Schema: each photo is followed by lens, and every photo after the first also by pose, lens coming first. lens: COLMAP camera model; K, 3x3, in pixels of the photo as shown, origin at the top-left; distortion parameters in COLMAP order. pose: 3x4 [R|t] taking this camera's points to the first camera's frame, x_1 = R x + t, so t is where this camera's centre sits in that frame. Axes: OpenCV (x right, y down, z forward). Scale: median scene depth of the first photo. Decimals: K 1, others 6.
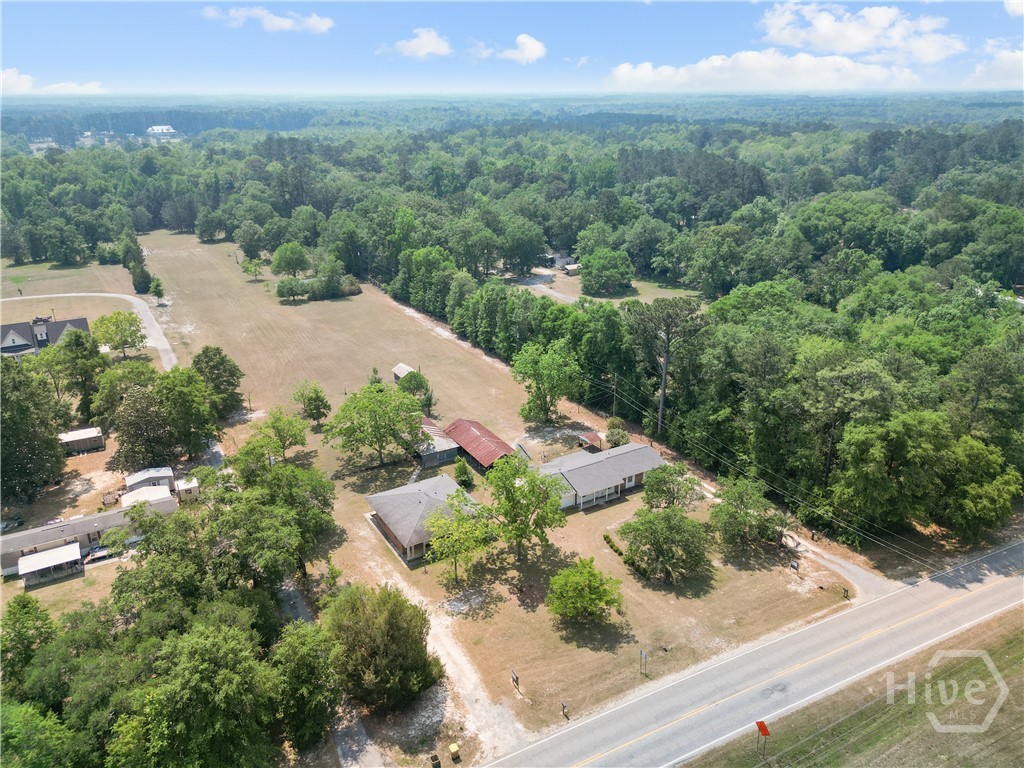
lens RADIAL K [[732.1, 0, 513.3], [0, 732.1, 388.3], [0, 0, 1]] dist [0.065250, -0.066070]
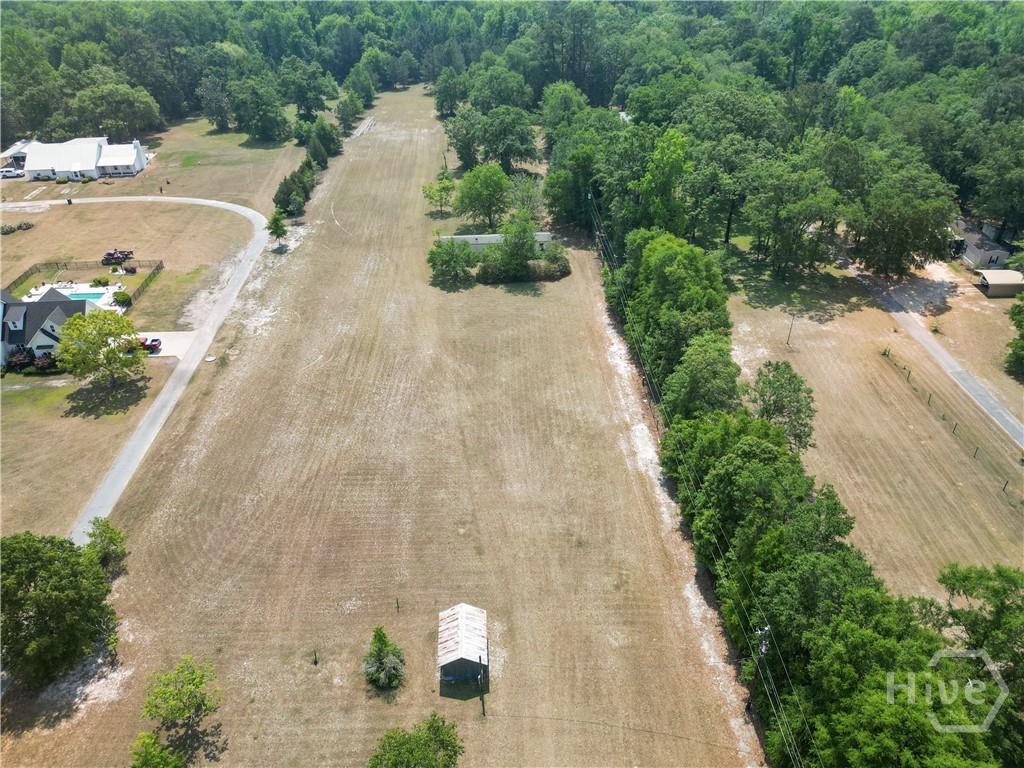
lens RADIAL K [[732.1, 0, 513.3], [0, 732.1, 388.3], [0, 0, 1]] dist [0.065250, -0.066070]
pose [[0.886062, 0.254493, -0.387464, 0.004242], [-0.165650, 0.954467, 0.248097, -0.183431], [0.432961, -0.155646, 0.887874, 0.452118]]
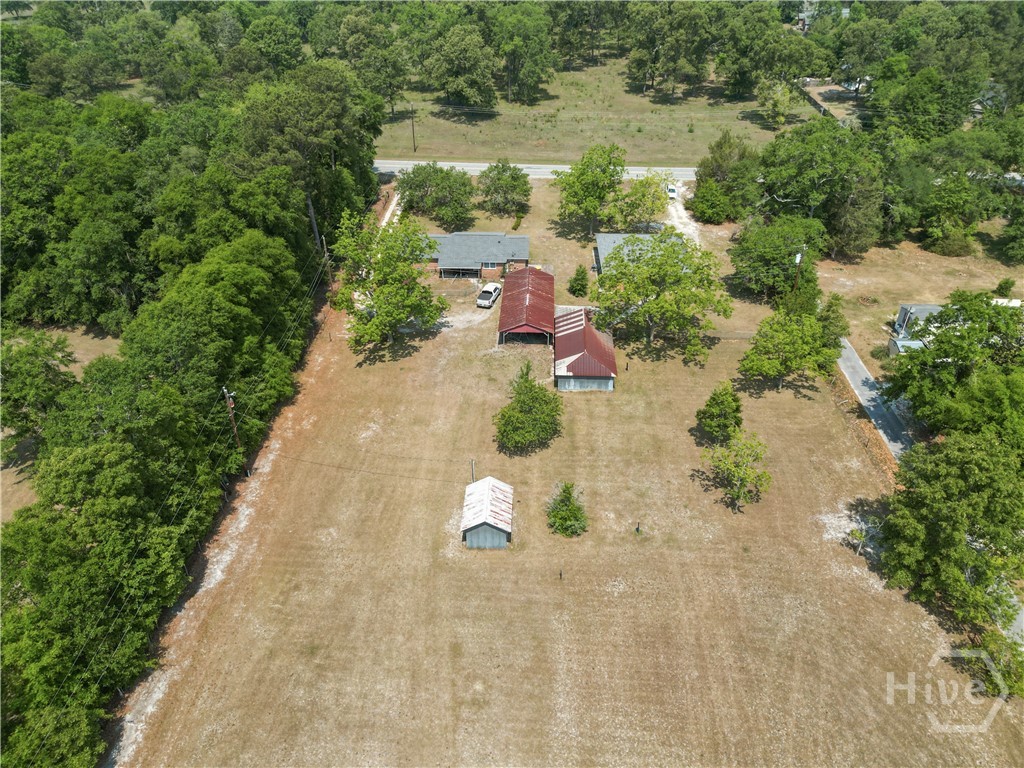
lens RADIAL K [[732.1, 0, 513.3], [0, 732.1, 388.3], [0, 0, 1]] dist [0.065250, -0.066070]
pose [[-0.842237, -0.293943, 0.451922, -0.222598], [0.208994, 0.594700, 0.776307, -0.260394], [-0.496948, 0.748284, -0.439447, 0.768763]]
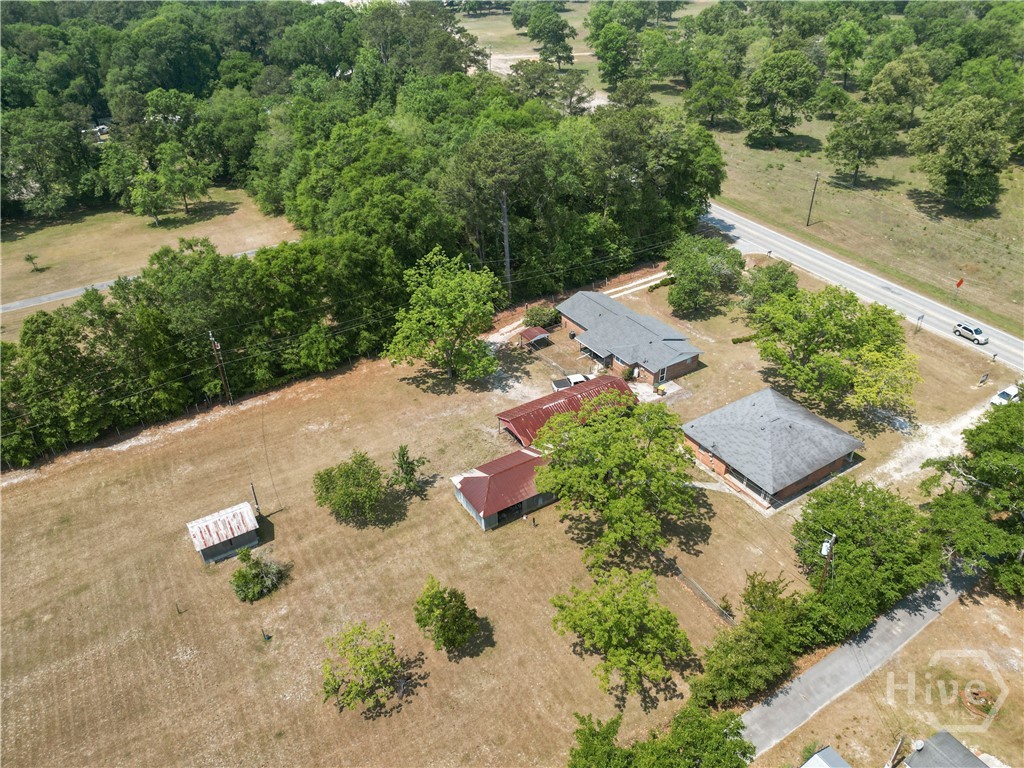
lens RADIAL K [[732.1, 0, 513.3], [0, 732.1, 388.3], [0, 0, 1]] dist [0.065250, -0.066070]
pose [[-0.032688, -0.552317, 0.832993, -0.331683], [0.379817, 0.764048, 0.521507, -0.175603], [-0.924484, 0.333432, 0.184805, 0.494085]]
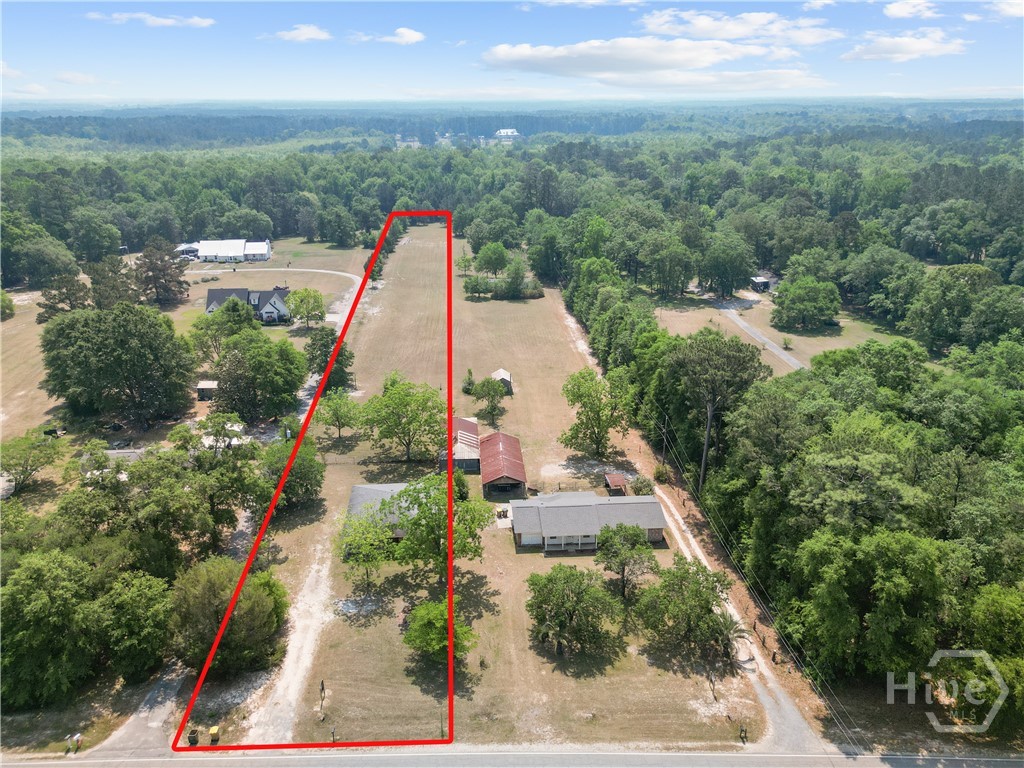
lens RADIAL K [[724.6, 0, 498.9], [0, 724.6, 403.4], [0, 0, 1]] dist [0.062678, -0.064875]
pose [[0.892431, 0.176588, -0.415191, 0.185254], [-0.169853, 0.984020, 0.053433, -0.027889], [0.417992, 0.022836, 0.908164, 0.062056]]
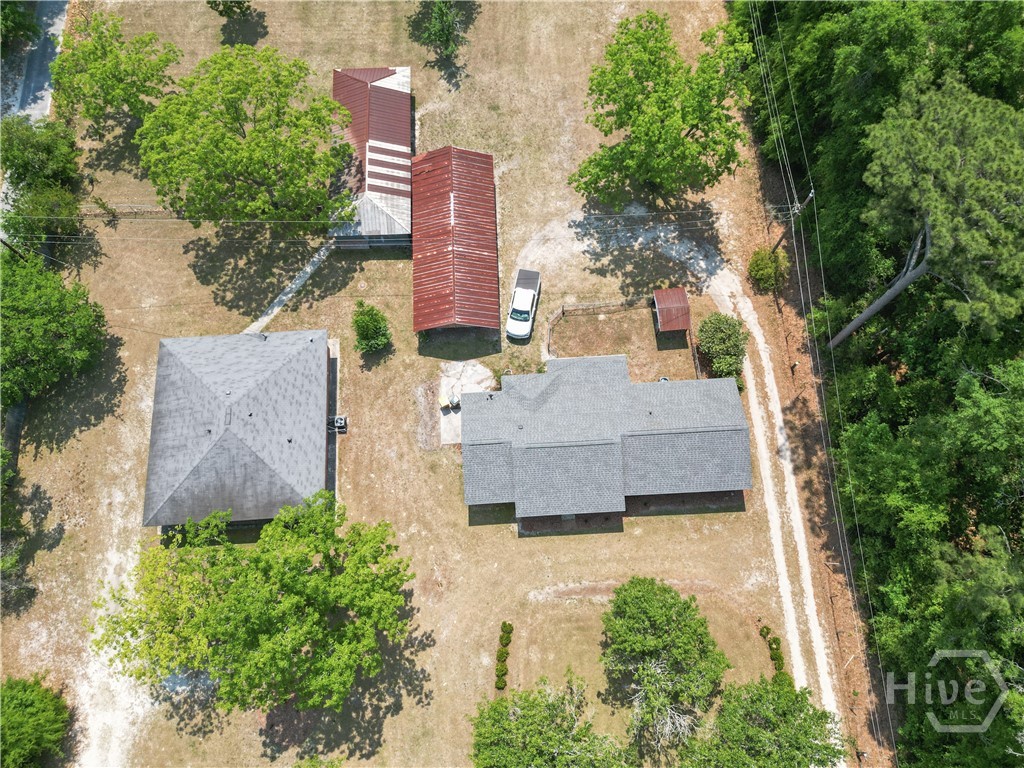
lens RADIAL K [[732.1, 0, 513.3], [0, 732.1, 388.3], [0, 0, 1]] dist [0.065250, -0.066070]
pose [[0.884854, 0.442341, -0.146177, 0.058617], [-0.168230, 0.595993, 0.785169, -0.142332], [0.434433, -0.670169, 0.601782, 0.352487]]
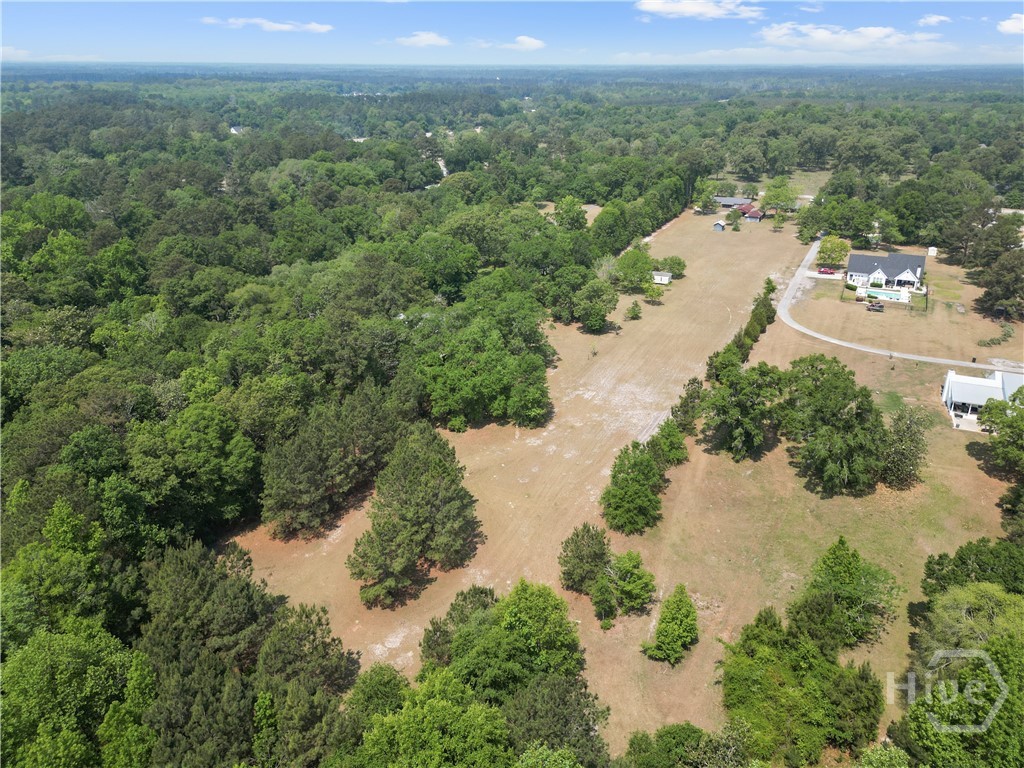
lens RADIAL K [[732.1, 0, 513.3], [0, 732.1, 388.3], [0, 0, 1]] dist [0.065250, -0.066070]
pose [[-0.548404, -0.333764, 0.766717, -1.054451], [0.316545, 0.765800, 0.559777, -0.678626], [-0.773985, 0.549684, -0.314316, 1.594265]]
